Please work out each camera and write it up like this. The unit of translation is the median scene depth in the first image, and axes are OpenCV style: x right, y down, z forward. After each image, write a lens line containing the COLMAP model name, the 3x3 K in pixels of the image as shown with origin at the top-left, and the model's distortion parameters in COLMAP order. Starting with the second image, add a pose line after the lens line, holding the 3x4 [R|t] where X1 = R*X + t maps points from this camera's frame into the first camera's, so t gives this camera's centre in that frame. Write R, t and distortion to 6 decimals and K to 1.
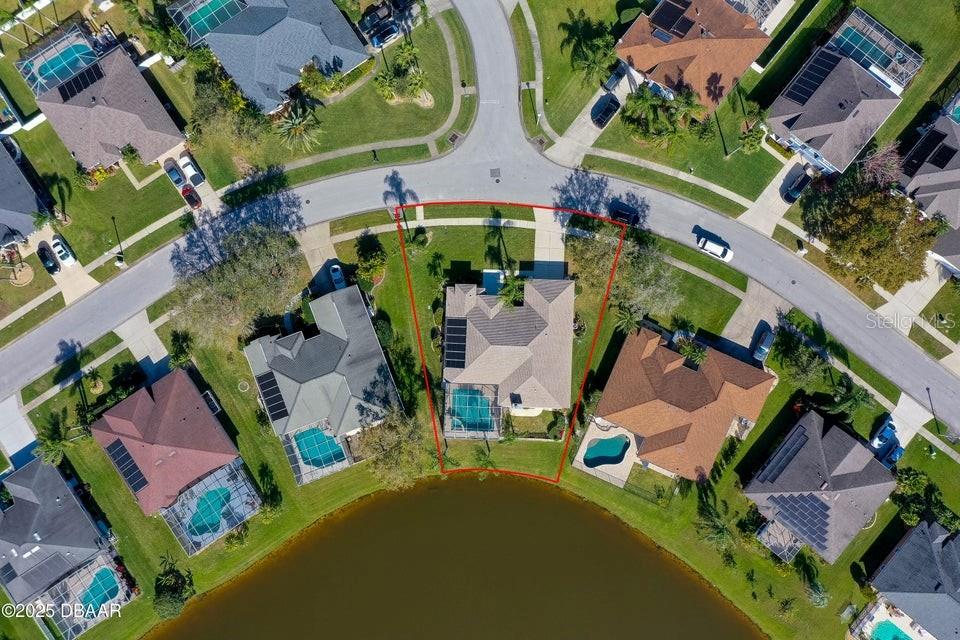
lens RADIAL K [[759.4, 0, 480.0], [0, 759.4, 320.0], [0, 0, 1]] dist [0.035815, -0.000359]
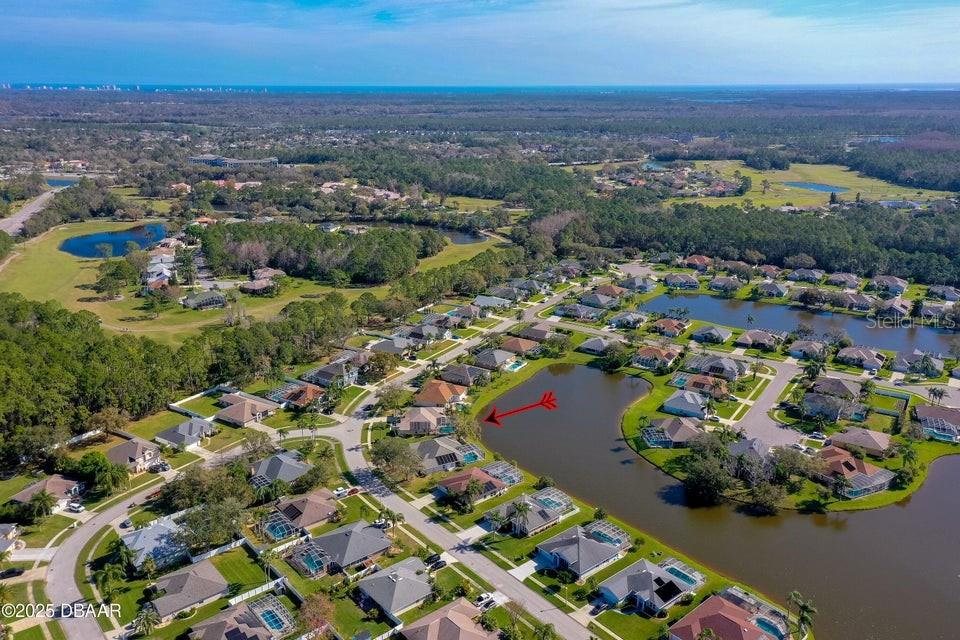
lens RADIAL K [[759.4, 0, 480.0], [0, 759.4, 320.0], [0, 0, 1]] dist [0.035815, -0.000359]
pose [[-0.103024, -0.284222, 0.953207, -2.218254], [0.994367, -0.005434, 0.105853, -0.036180], [-0.024906, 0.958743, 0.283181, -0.025134]]
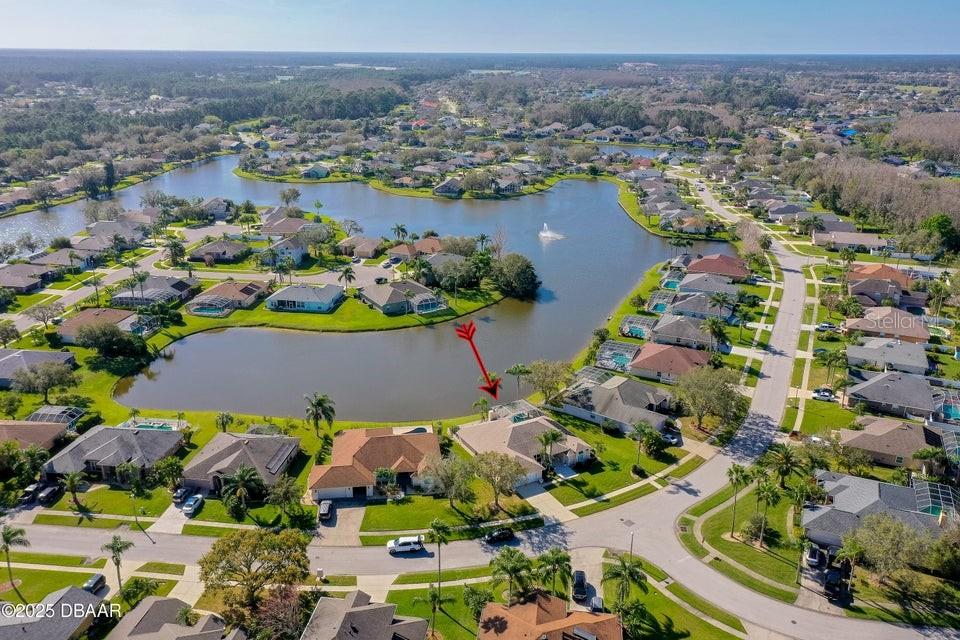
lens RADIAL K [[759.4, 0, 480.0], [0, 759.4, 320.0], [0, 0, 1]] dist [0.035815, -0.000359]
pose [[-0.853555, 0.197381, -0.482167, 0.636703], [-0.520109, -0.268610, 0.810762, -0.855198], [0.030514, 0.942809, 0.331933, 0.398066]]
